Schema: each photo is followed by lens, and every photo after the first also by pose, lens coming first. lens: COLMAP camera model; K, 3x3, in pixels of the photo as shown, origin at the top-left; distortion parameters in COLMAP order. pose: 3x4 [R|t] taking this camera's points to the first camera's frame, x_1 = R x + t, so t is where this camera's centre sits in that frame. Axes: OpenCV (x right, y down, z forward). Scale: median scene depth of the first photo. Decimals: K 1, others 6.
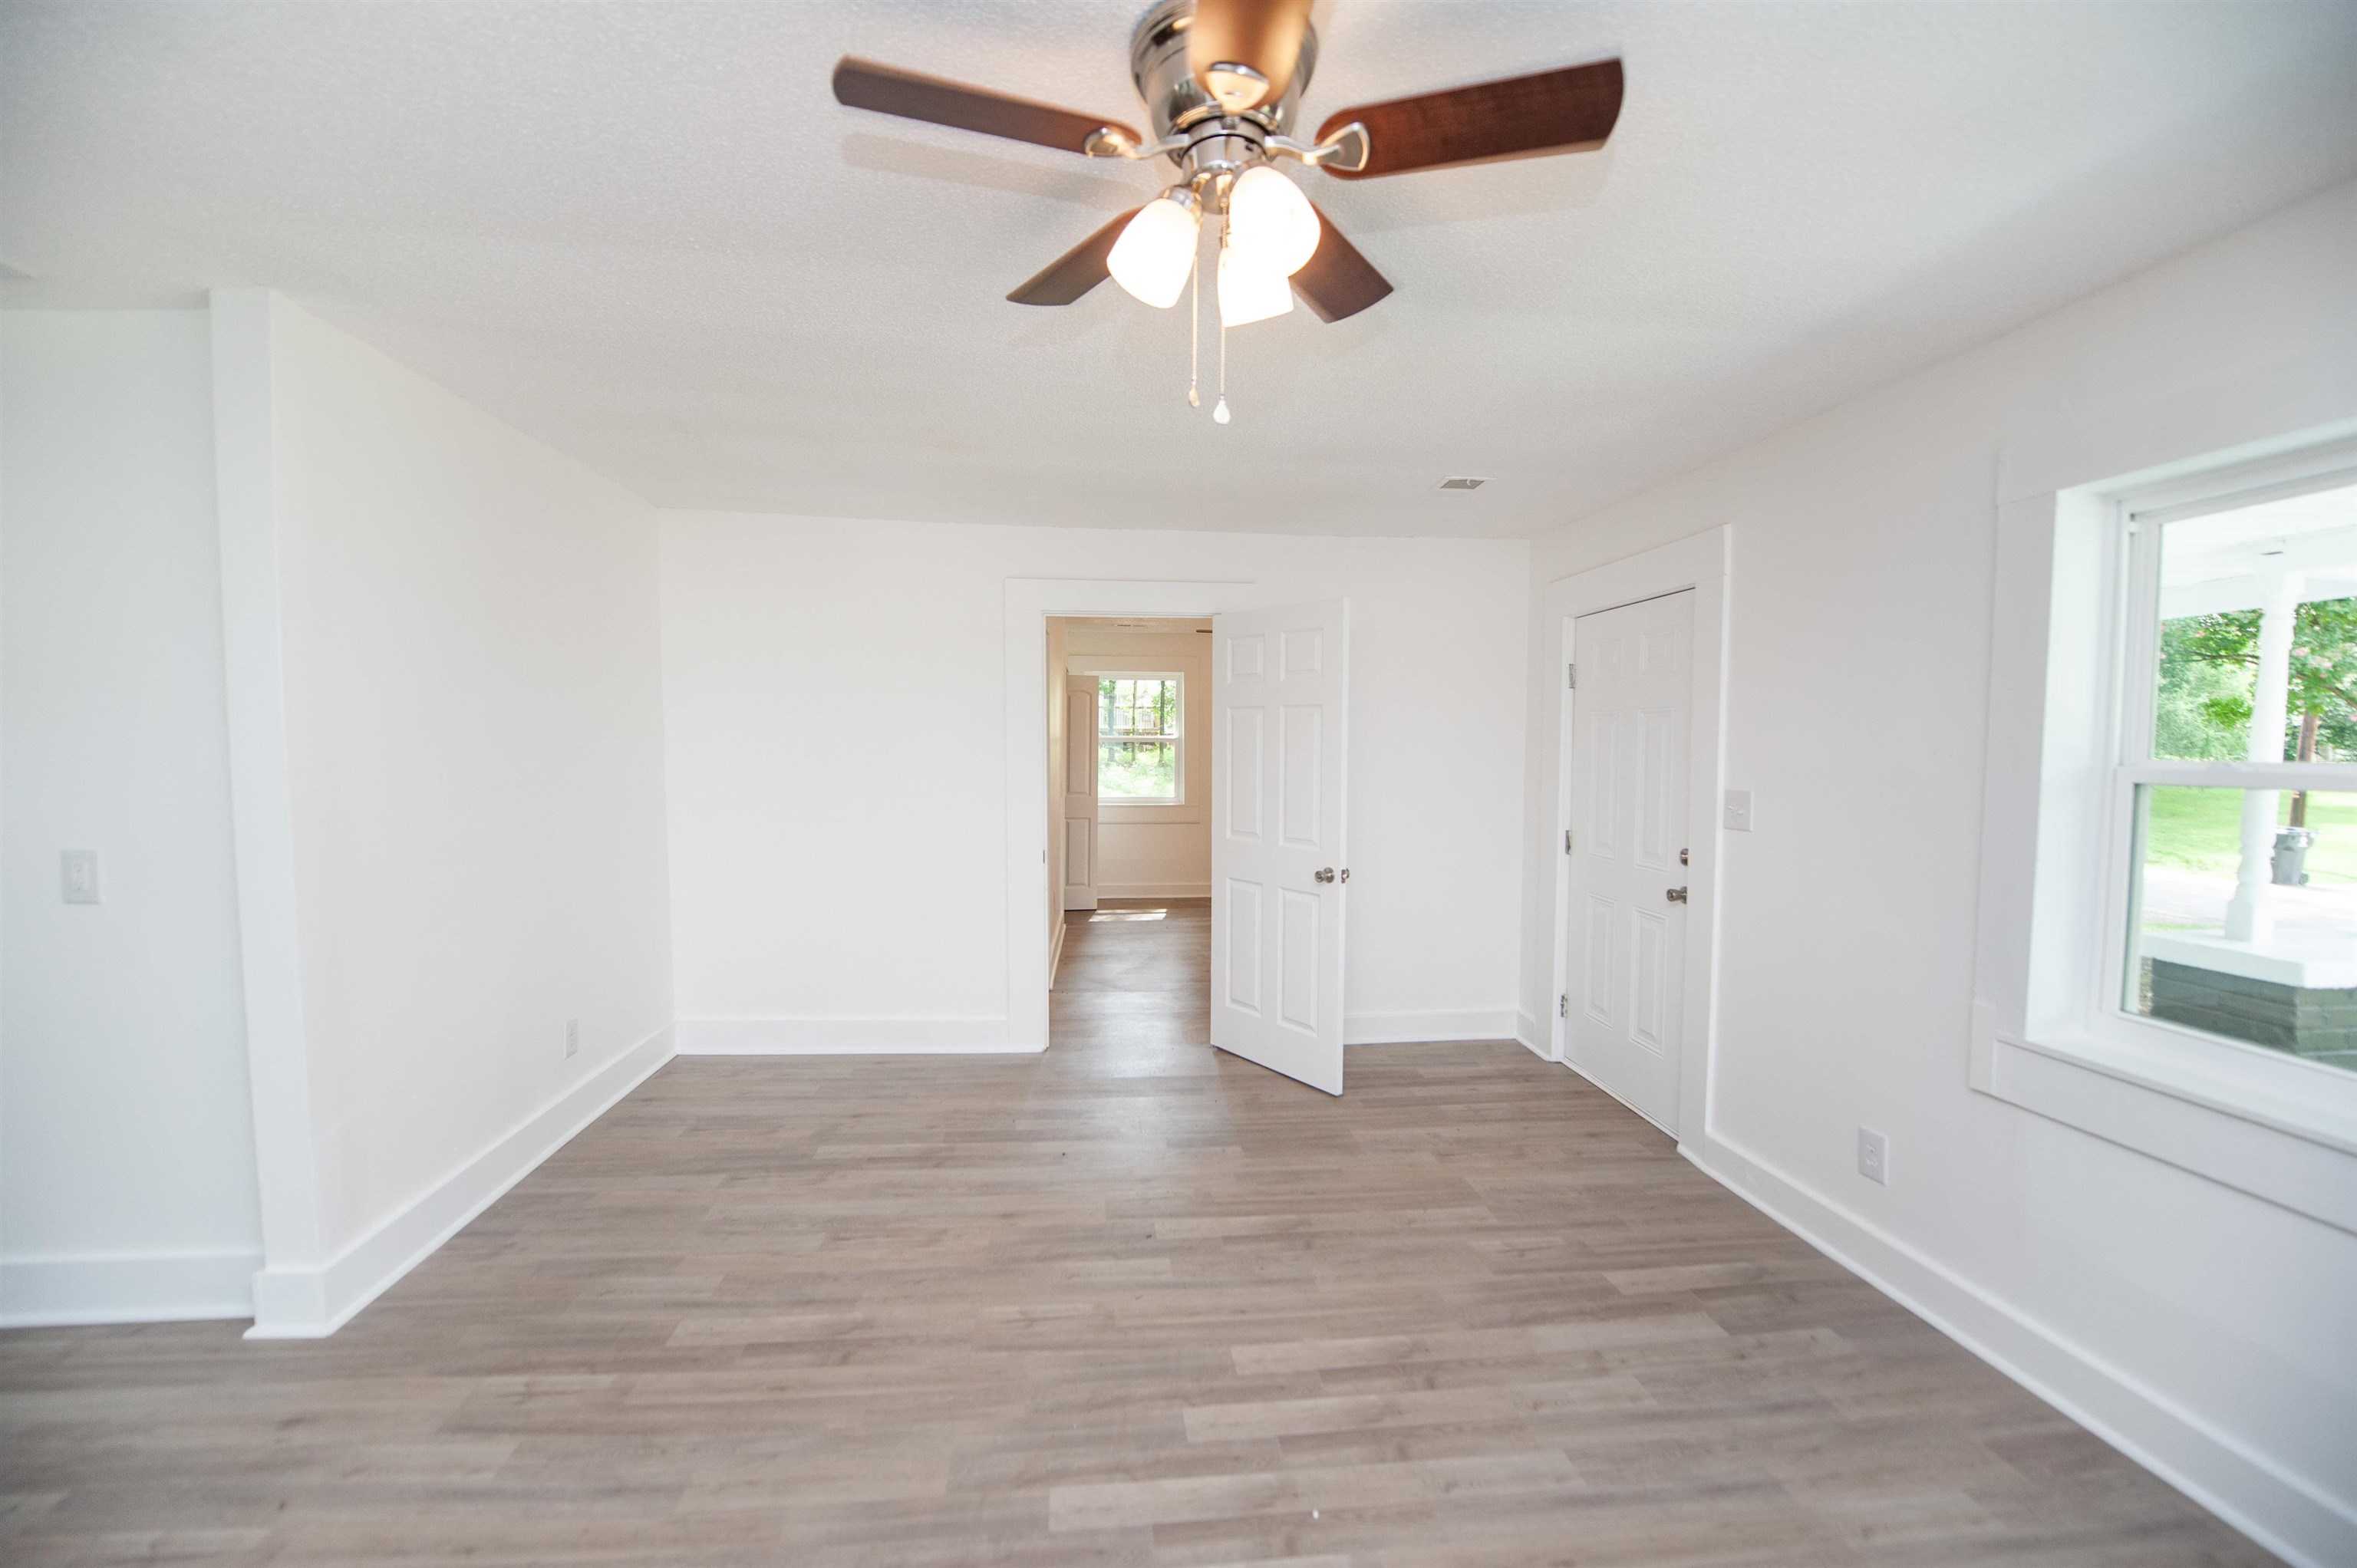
lens RADIAL K [[948.2, 0, 1186.2], [0, 948.2, 783.7], [0, 0, 1]] dist [-0.017485, -0.002457]
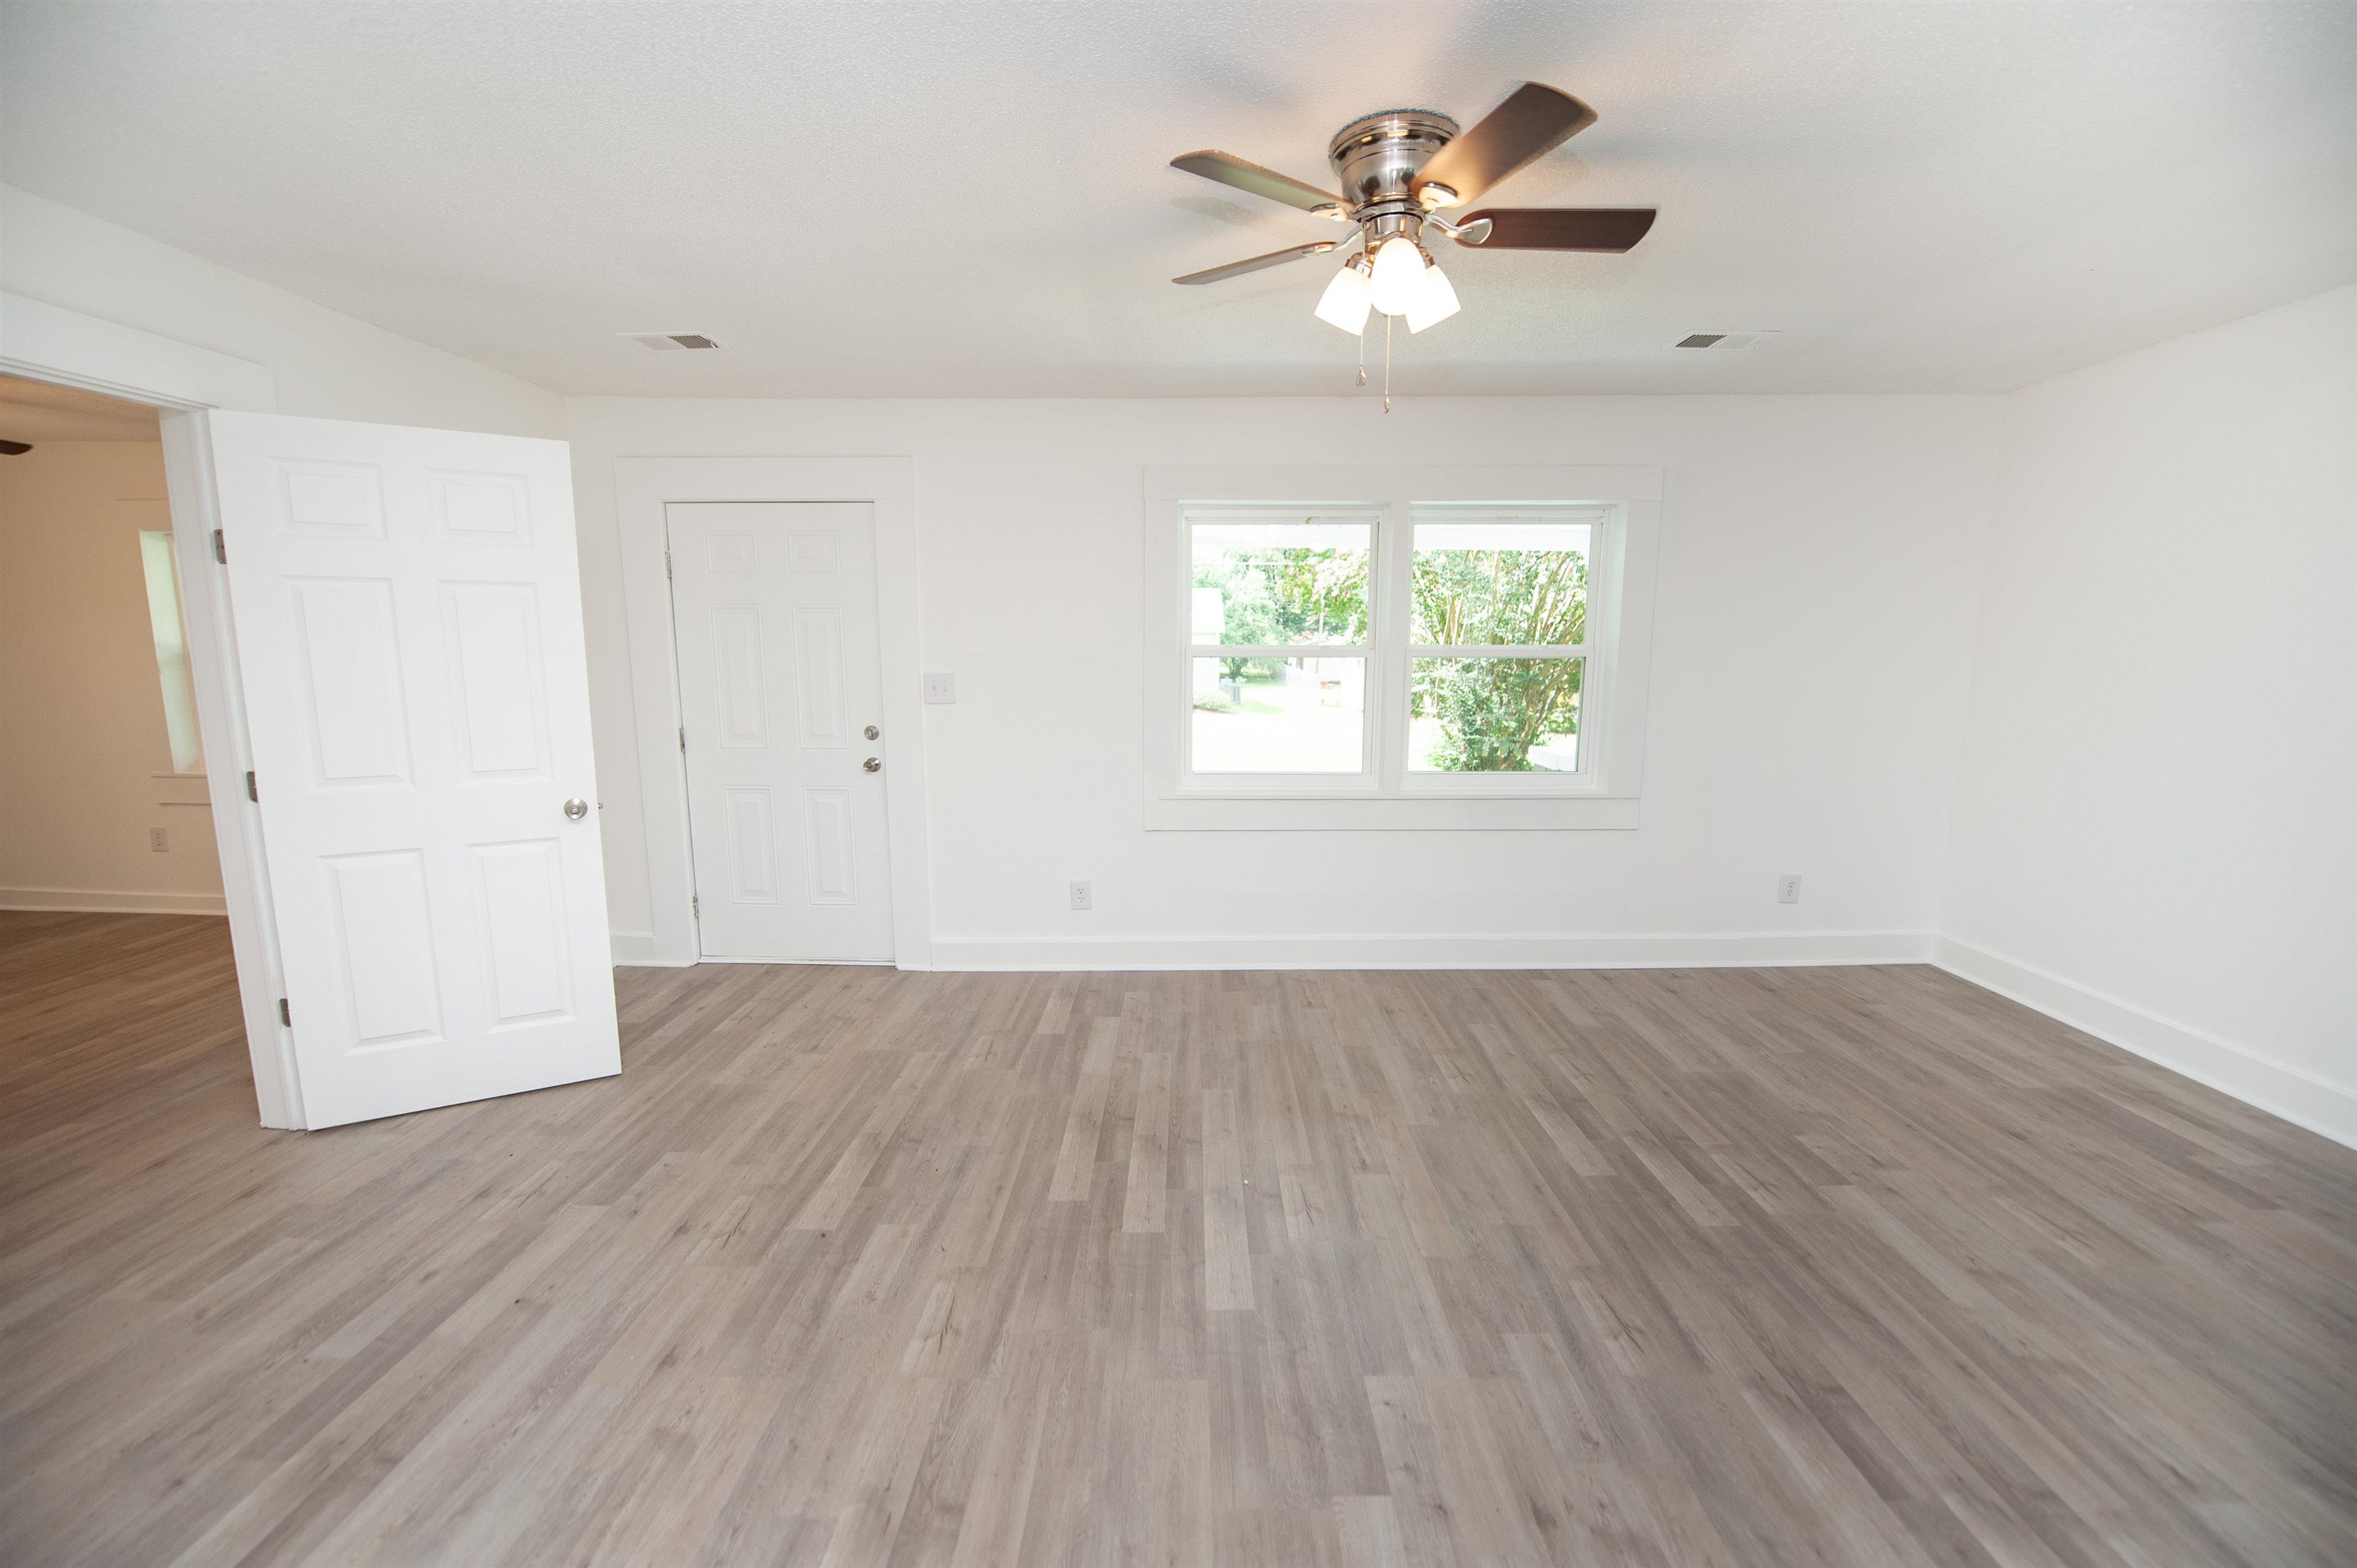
lens RADIAL K [[948.2, 0, 1186.2], [0, 948.2, 783.7], [0, 0, 1]] dist [-0.017485, -0.002457]
pose [[0.115579, -0.150647, 0.981808, -0.969833], [0.043472, 0.988252, 0.146518, -0.027244], [-0.992347, 0.025747, 0.120770, 0.733412]]
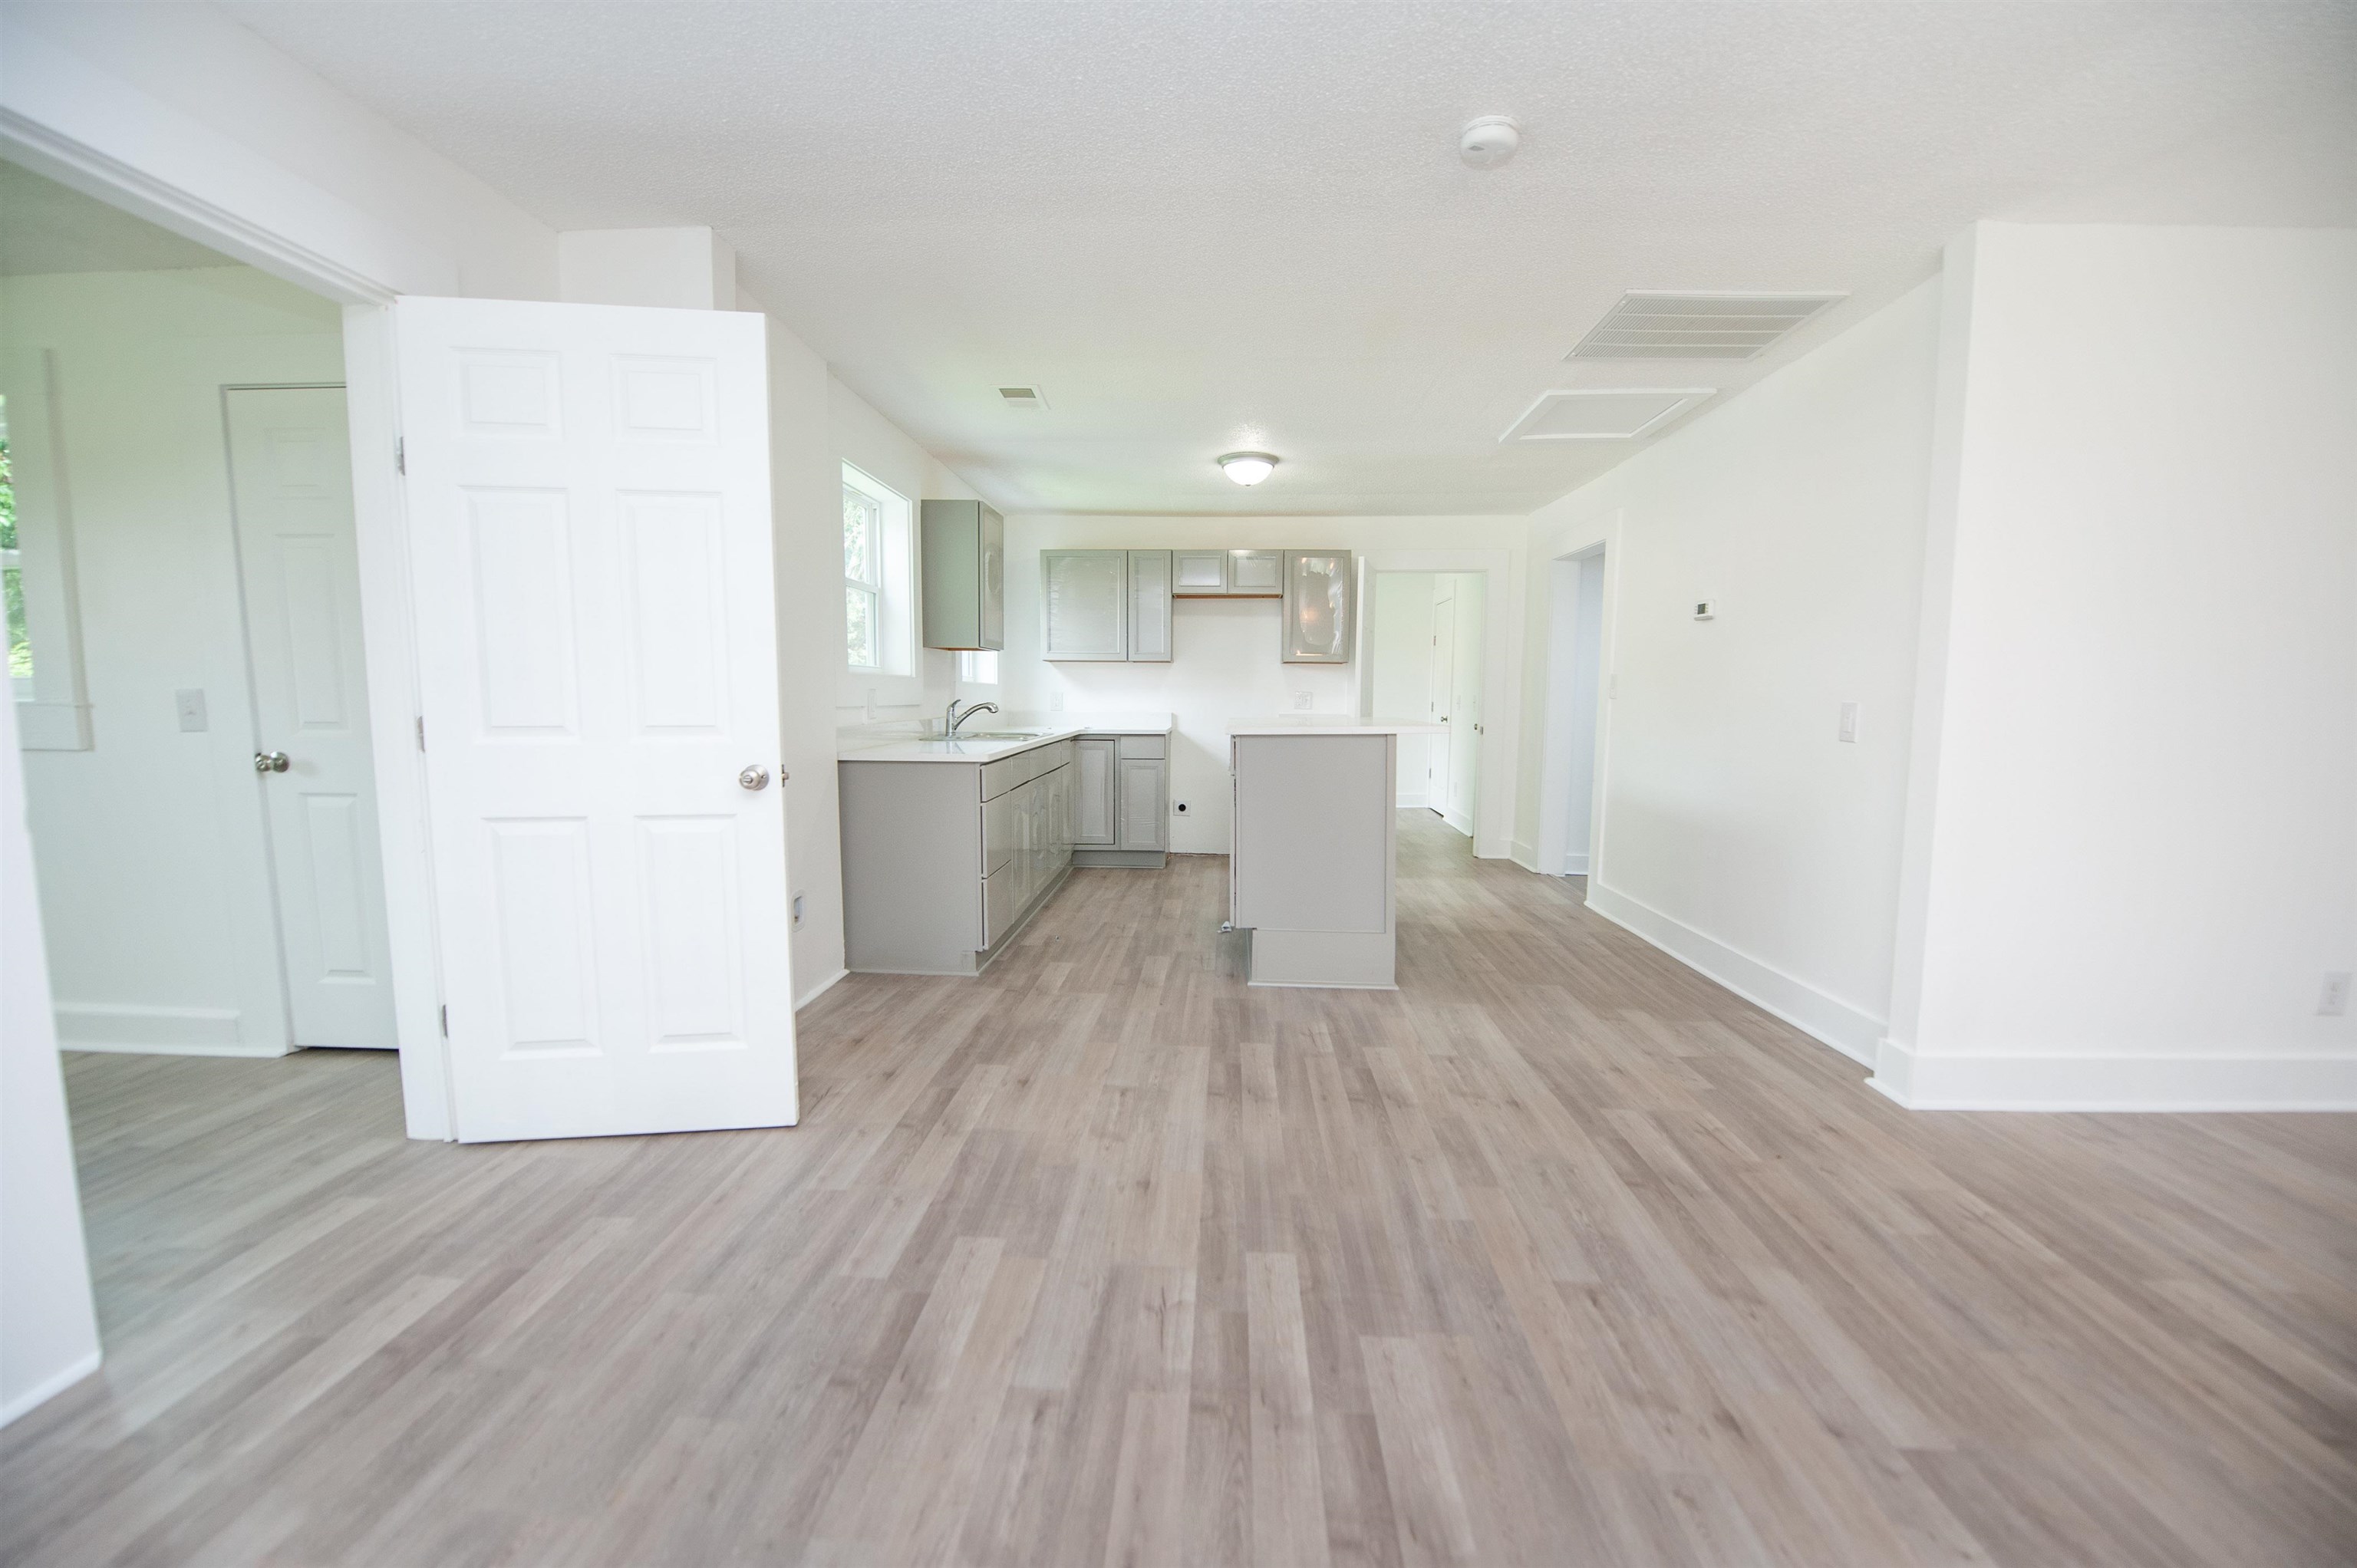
lens RADIAL K [[948.2, 0, 1186.2], [0, 948.2, 783.7], [0, 0, 1]] dist [-0.017485, -0.002457]
pose [[-0.157578, 0.085733, -0.983778, 0.391963], [-0.055229, 0.993900, 0.095462, 0.114010], [0.985961, 0.069376, -0.151882, 0.233566]]
